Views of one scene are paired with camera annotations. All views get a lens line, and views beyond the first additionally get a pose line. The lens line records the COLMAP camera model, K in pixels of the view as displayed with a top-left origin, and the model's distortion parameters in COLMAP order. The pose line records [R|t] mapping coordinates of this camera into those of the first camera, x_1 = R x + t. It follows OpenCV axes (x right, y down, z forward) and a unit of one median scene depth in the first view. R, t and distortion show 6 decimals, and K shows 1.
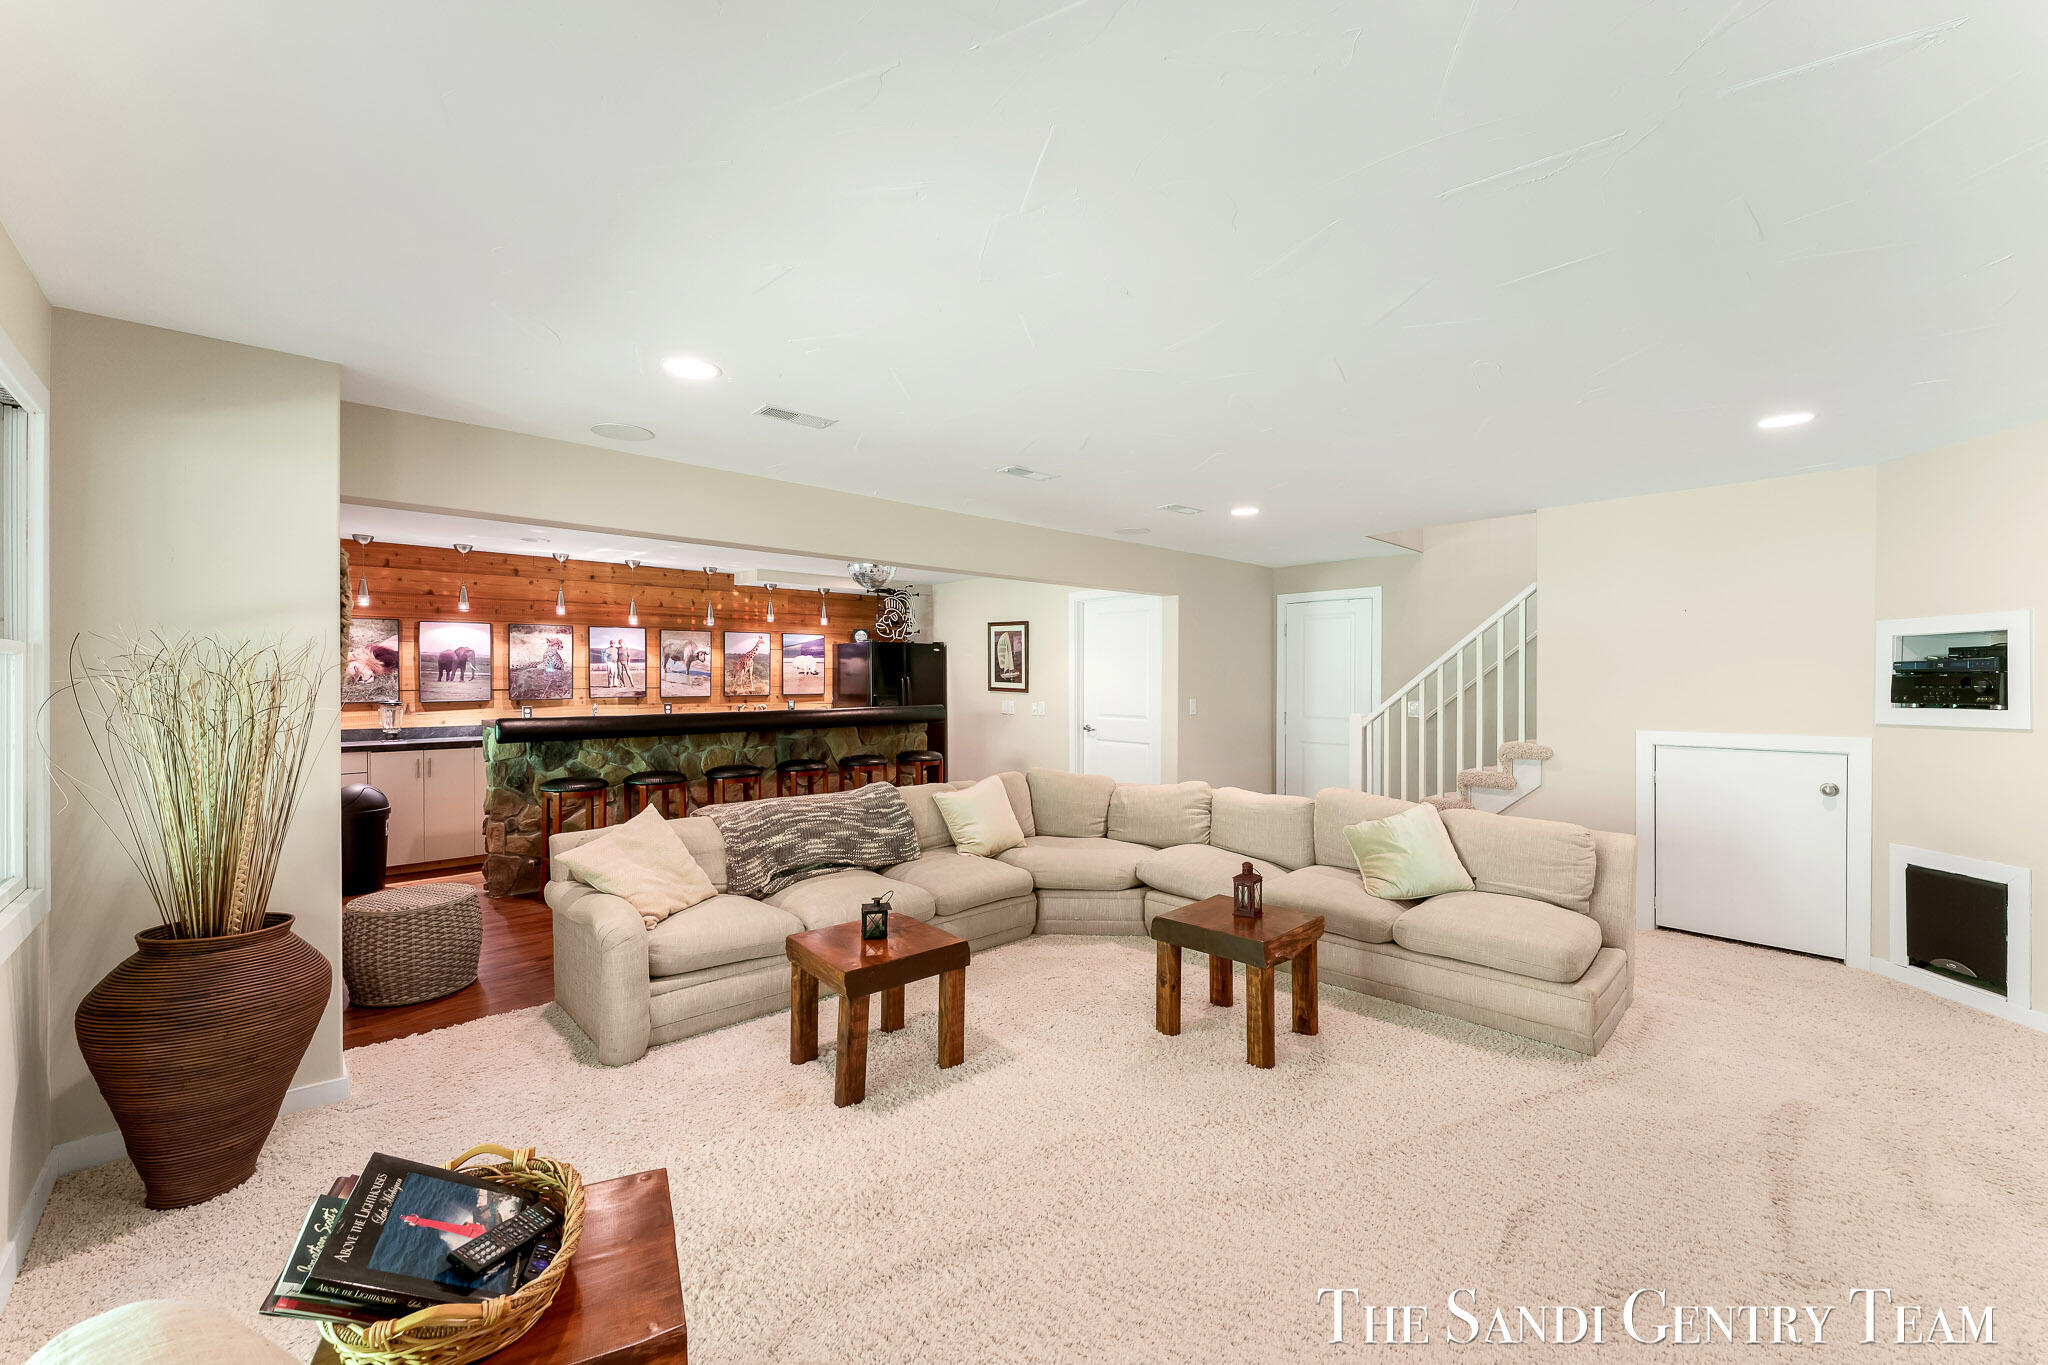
lens RADIAL K [[824.6, 0, 1017.7], [0, 824.6, 655.4], [0, 0, 1]] dist [-0.002382, -0.000728]
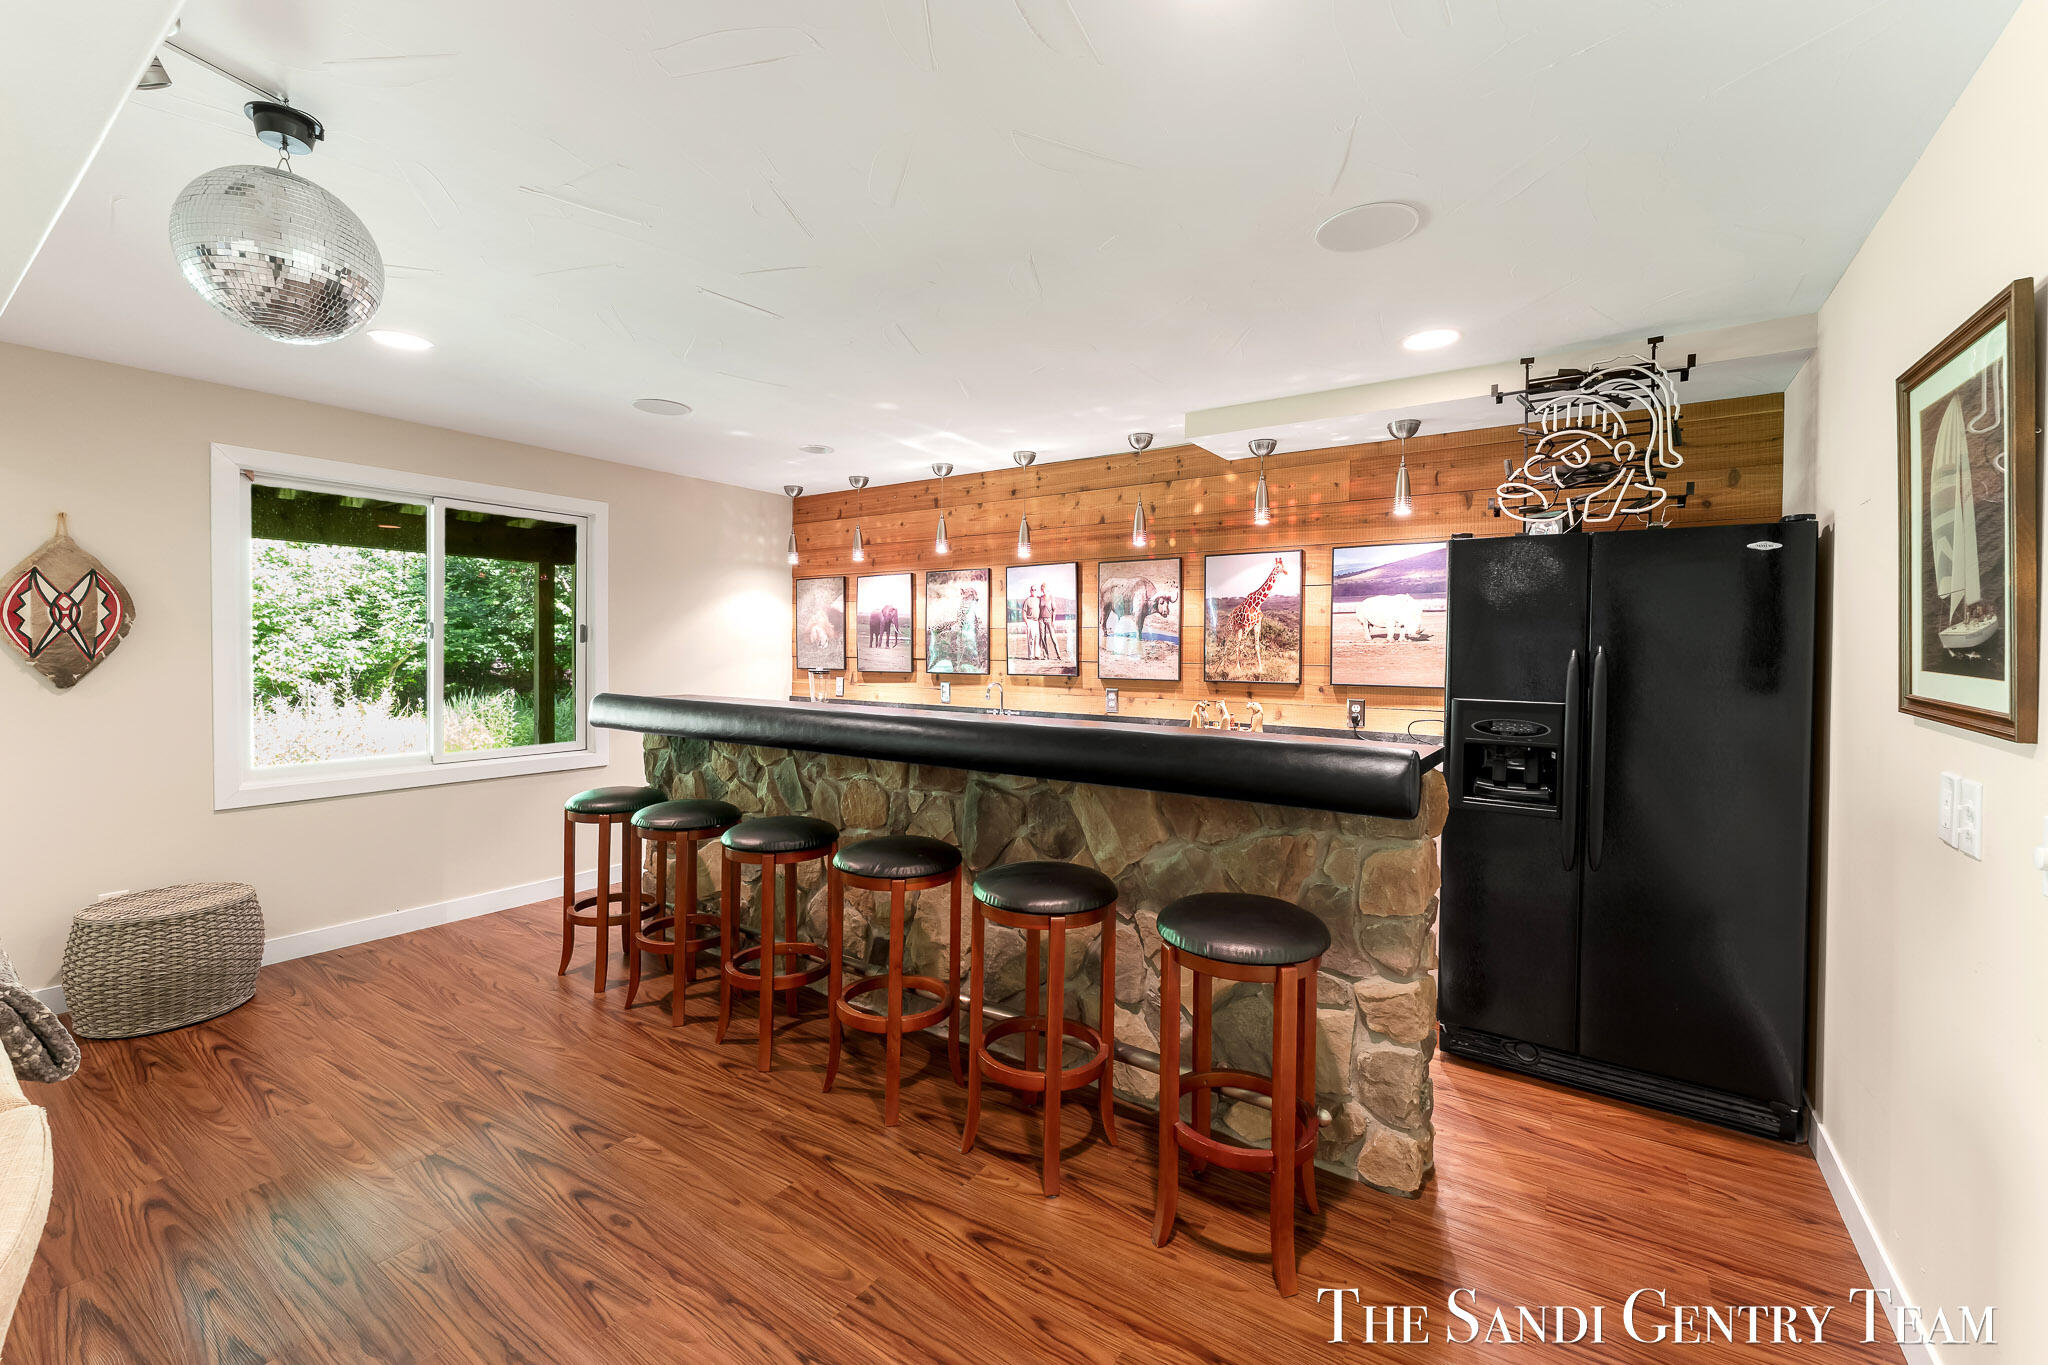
lens RADIAL K [[824.6, 0, 1017.7], [0, 824.6, 655.4], [0, 0, 1]] dist [-0.002382, -0.000728]
pose [[0.230411, 0.012471, -0.973013, 0.127601], [0.015445, 0.999745, 0.016471, 0.024776], [0.972971, -0.018824, 0.230160, 0.835983]]
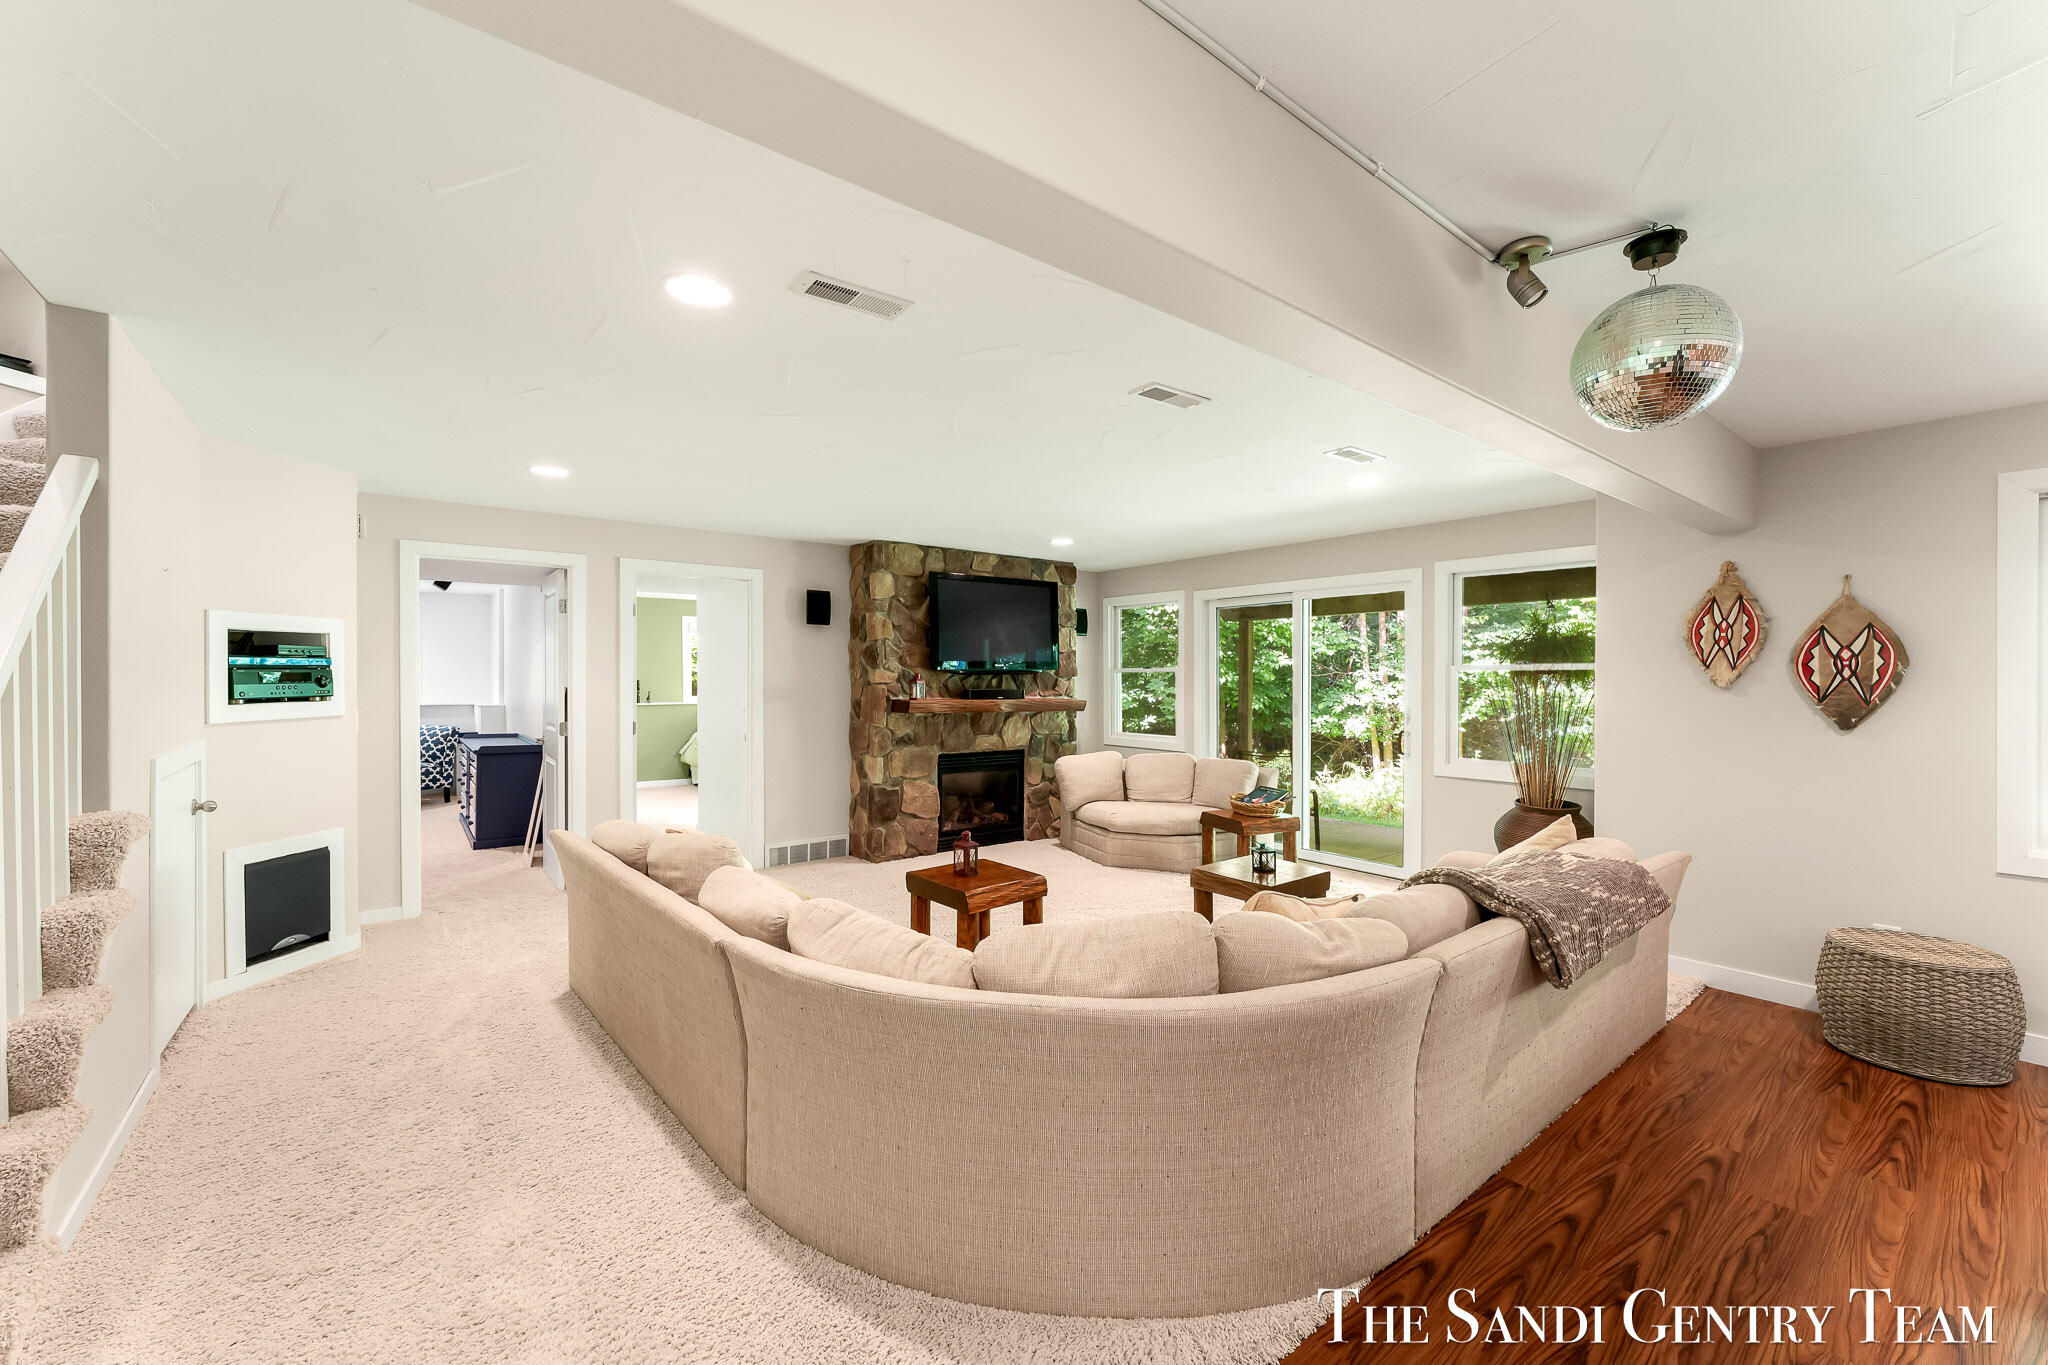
lens RADIAL K [[815.1, 0, 1024.0], [0, 815.1, 682.5], [0, 0, 1]] dist [0.000119, 0.000124]
pose [[-0.997265, -0.004927, 0.073739, 0.046772], [-0.006725, 0.999685, -0.024160, 0.027926], [-0.073597, -0.024590, -0.996985, 0.961174]]
